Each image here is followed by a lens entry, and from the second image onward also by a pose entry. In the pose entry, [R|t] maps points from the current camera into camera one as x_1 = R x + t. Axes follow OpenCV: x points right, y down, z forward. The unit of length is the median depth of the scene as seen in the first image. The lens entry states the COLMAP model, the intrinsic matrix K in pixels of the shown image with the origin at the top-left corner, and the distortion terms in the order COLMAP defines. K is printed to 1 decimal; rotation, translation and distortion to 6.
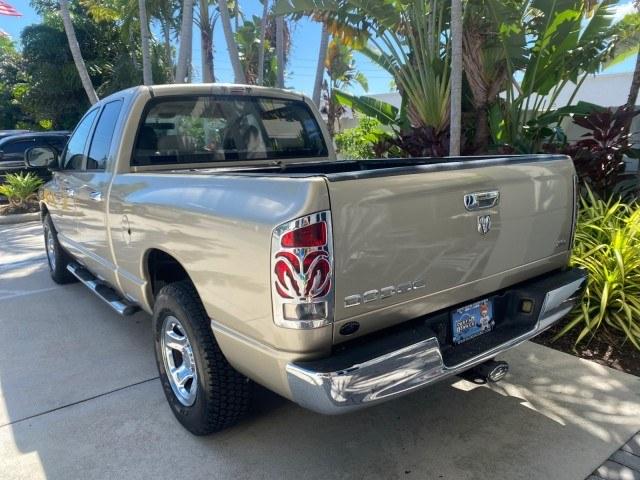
lens RADIAL K [[492.8, 0, 318.4], [0, 492.8, 240.7], [0, 0, 1]] dist [0.019617, -0.021392]
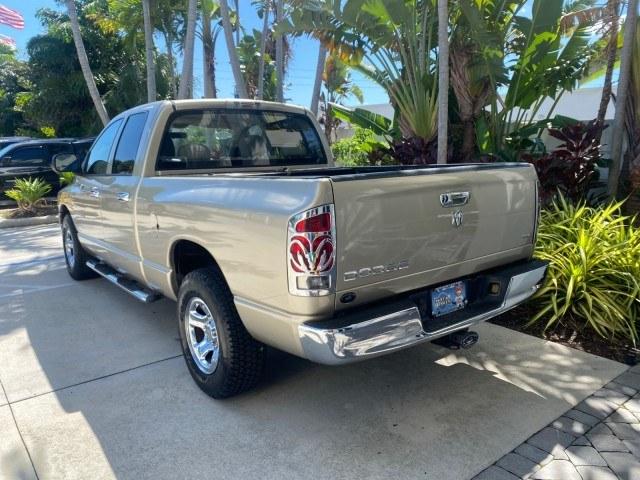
lens RADIAL K [[492.8, 0, 318.8], [0, 492.8, 239.0], [0, 0, 1]] dist [0.019617, -0.021392]
pose [[0.999917, 0.005018, 0.011833, -0.015287], [-0.004777, 0.999782, -0.020323, 0.029103], [-0.011932, 0.020265, 0.999723, -0.146582]]
